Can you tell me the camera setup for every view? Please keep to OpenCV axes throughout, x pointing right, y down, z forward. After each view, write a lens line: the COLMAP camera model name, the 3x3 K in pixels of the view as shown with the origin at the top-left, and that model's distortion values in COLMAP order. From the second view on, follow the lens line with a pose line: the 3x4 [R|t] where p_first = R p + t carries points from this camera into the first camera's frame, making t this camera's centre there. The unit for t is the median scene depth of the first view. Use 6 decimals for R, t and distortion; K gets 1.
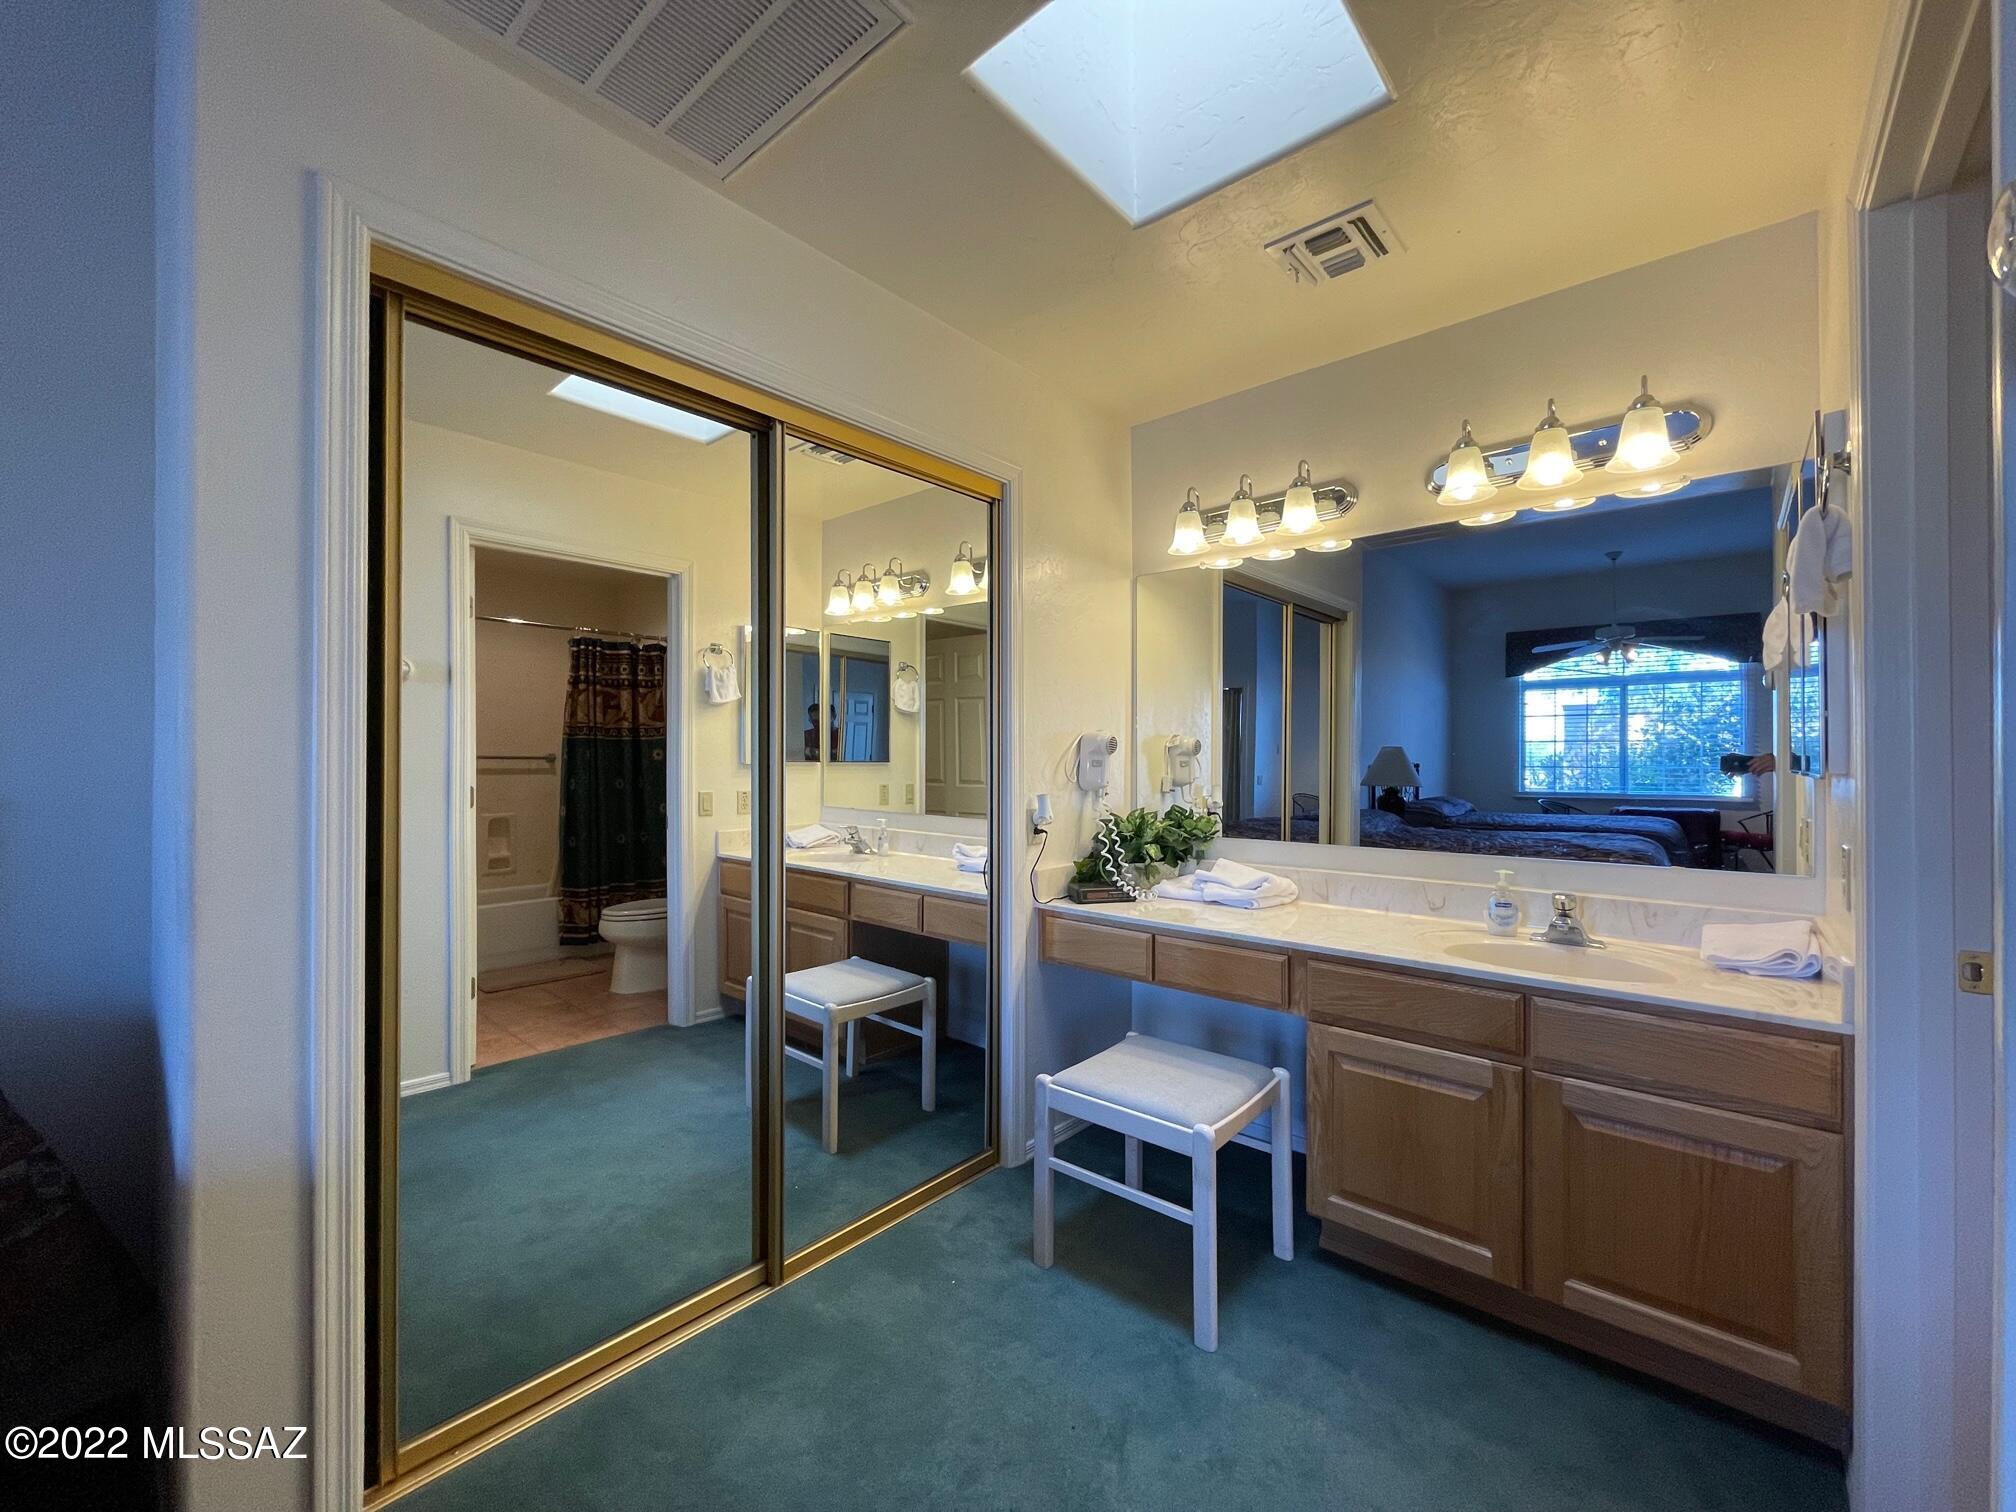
lens RADIAL K [[823.9, 0, 1013.8], [0, 823.9, 751.4], [0, 0, 1]] dist [-0.003899, 0.000556]
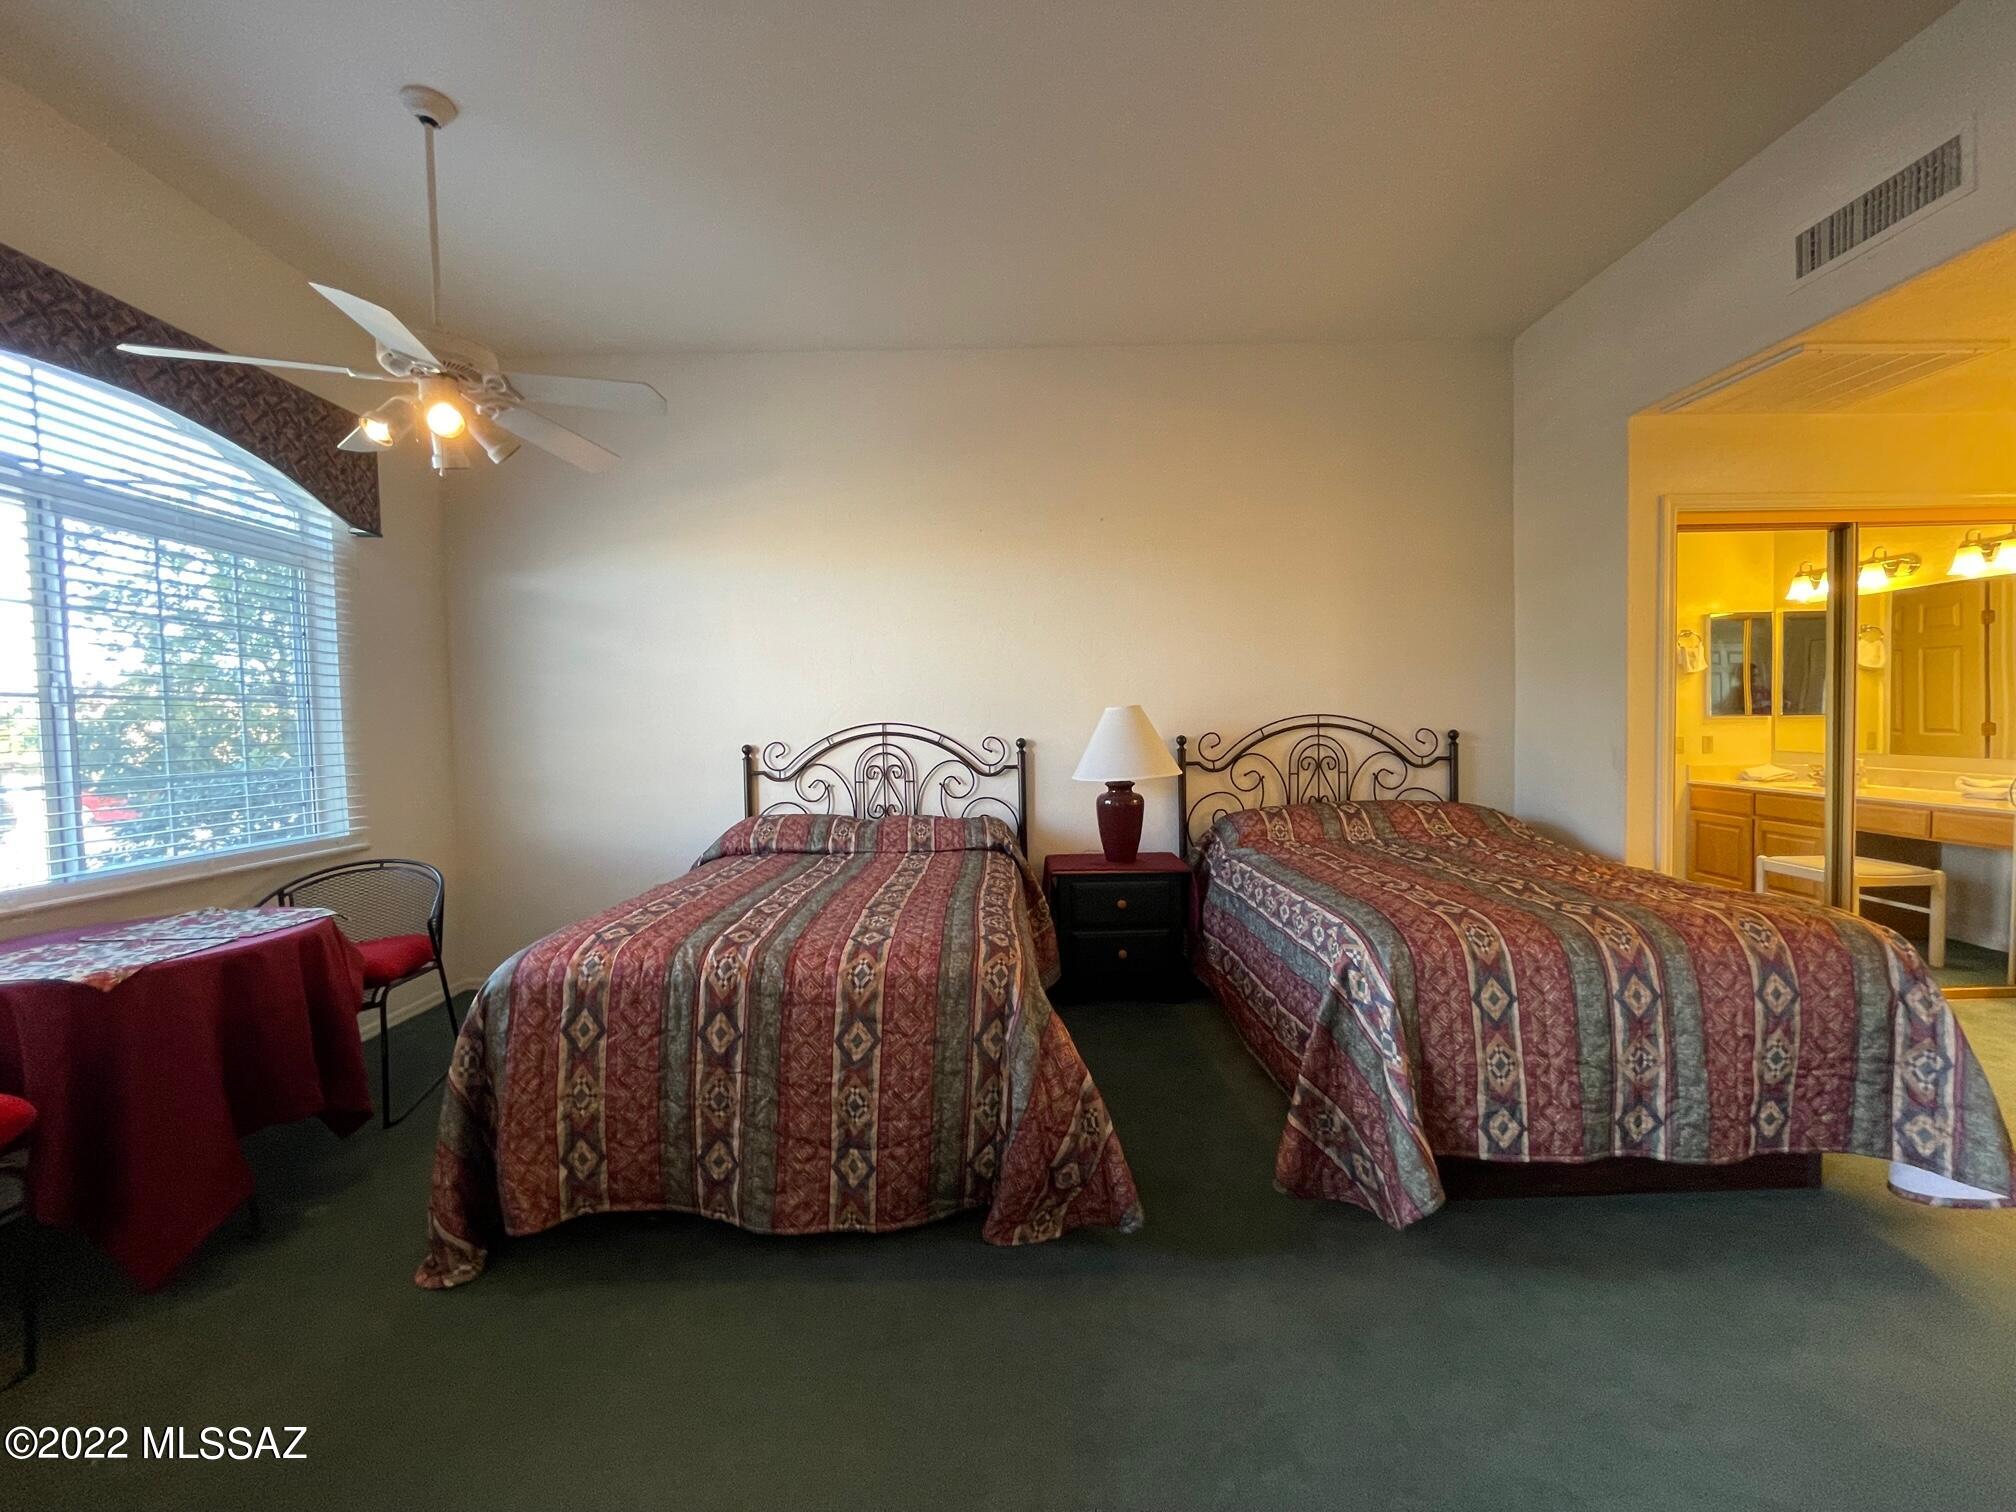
lens RADIAL K [[823.9, 0, 1004.0], [0, 823.9, 758.5], [0, 0, 1]] dist [-0.003899, 0.000556]
pose [[0.664275, 0.020131, -0.747218, -0.088959], [0.028479, 0.998230, 0.052211, -0.020689], [0.746946, -0.055962, 0.662525, -0.783834]]
